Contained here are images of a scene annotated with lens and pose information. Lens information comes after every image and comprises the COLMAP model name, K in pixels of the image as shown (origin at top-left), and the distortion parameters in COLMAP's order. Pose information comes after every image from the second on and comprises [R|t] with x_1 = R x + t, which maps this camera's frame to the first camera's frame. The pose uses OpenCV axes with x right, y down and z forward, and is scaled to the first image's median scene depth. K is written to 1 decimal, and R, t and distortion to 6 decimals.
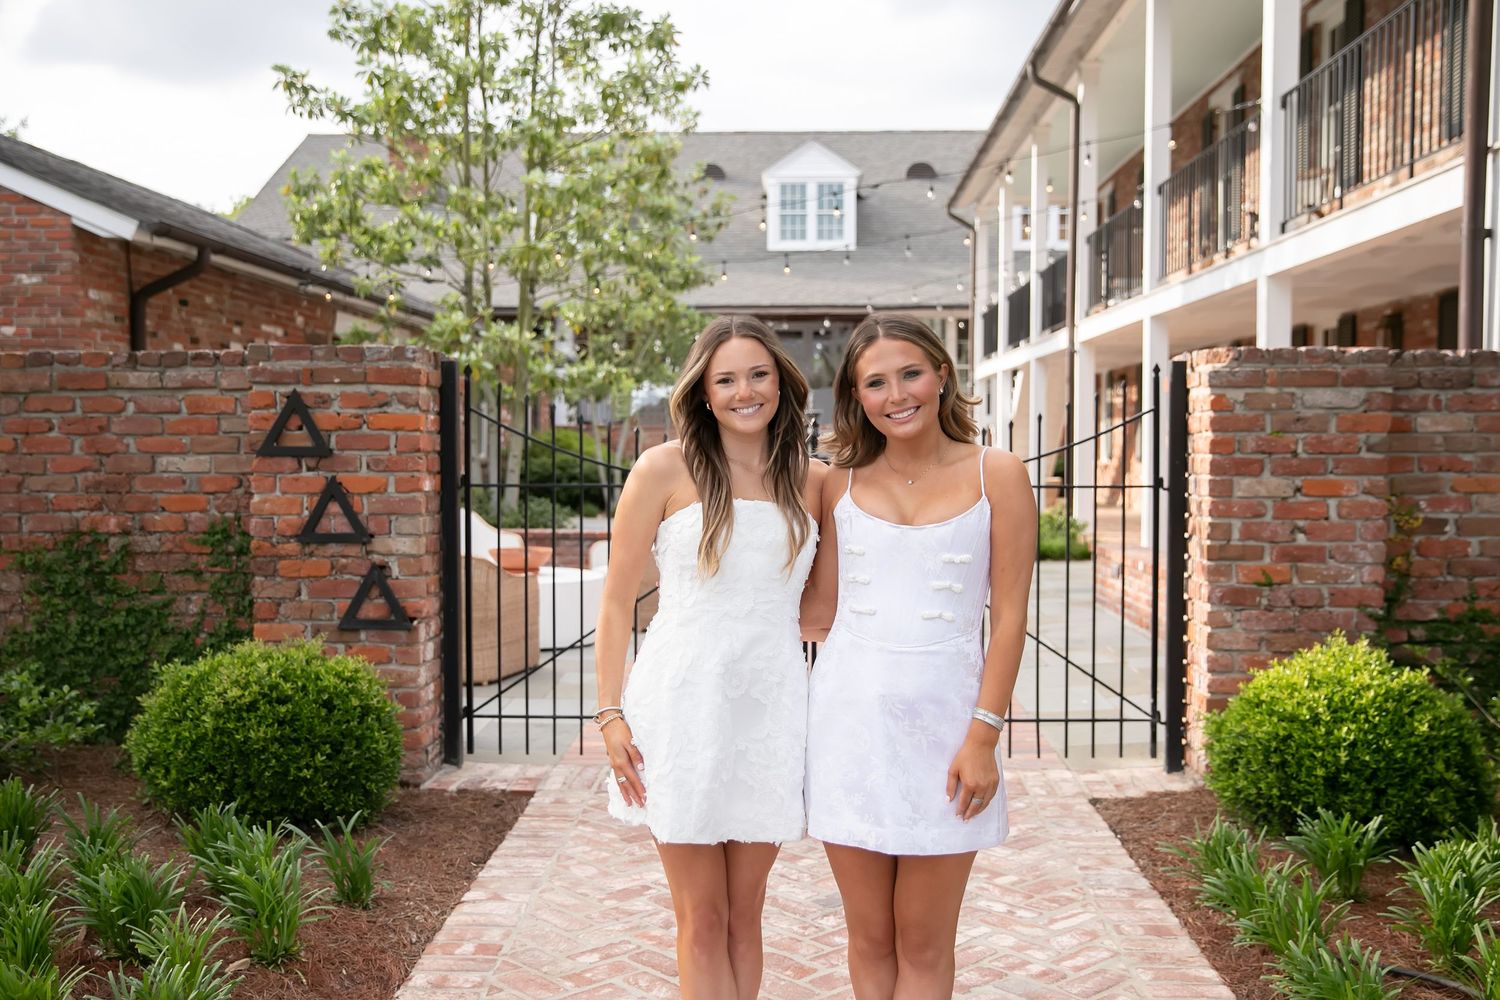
lens RADIAL K [[1533.6, 0, 750.0], [0, 1533.6, 500.0], [0, 0, 1]] dist [-0.004107, 0.101140]
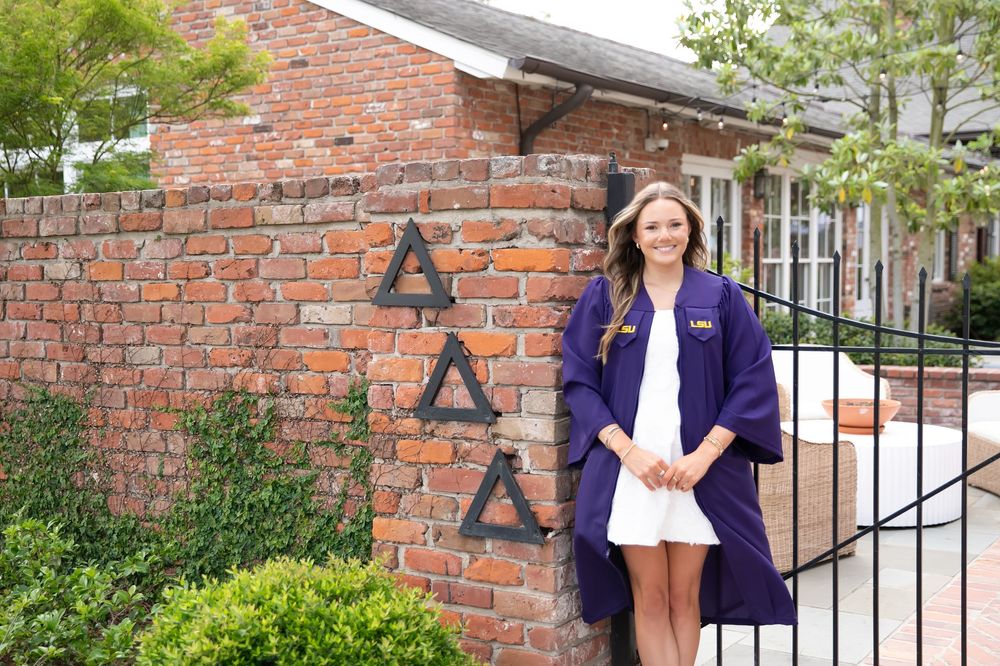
lens RADIAL K [[1292.7, 0, 500.6], [0, 1292.7, 352.2], [0, 0, 1]] dist [0.069840, 0.016650]
pose [[0.861040, 0.018909, -0.508185, 0.070113], [-0.002994, 0.999480, 0.032116, -0.025655], [0.508528, -0.026132, 0.860649, 0.444181]]
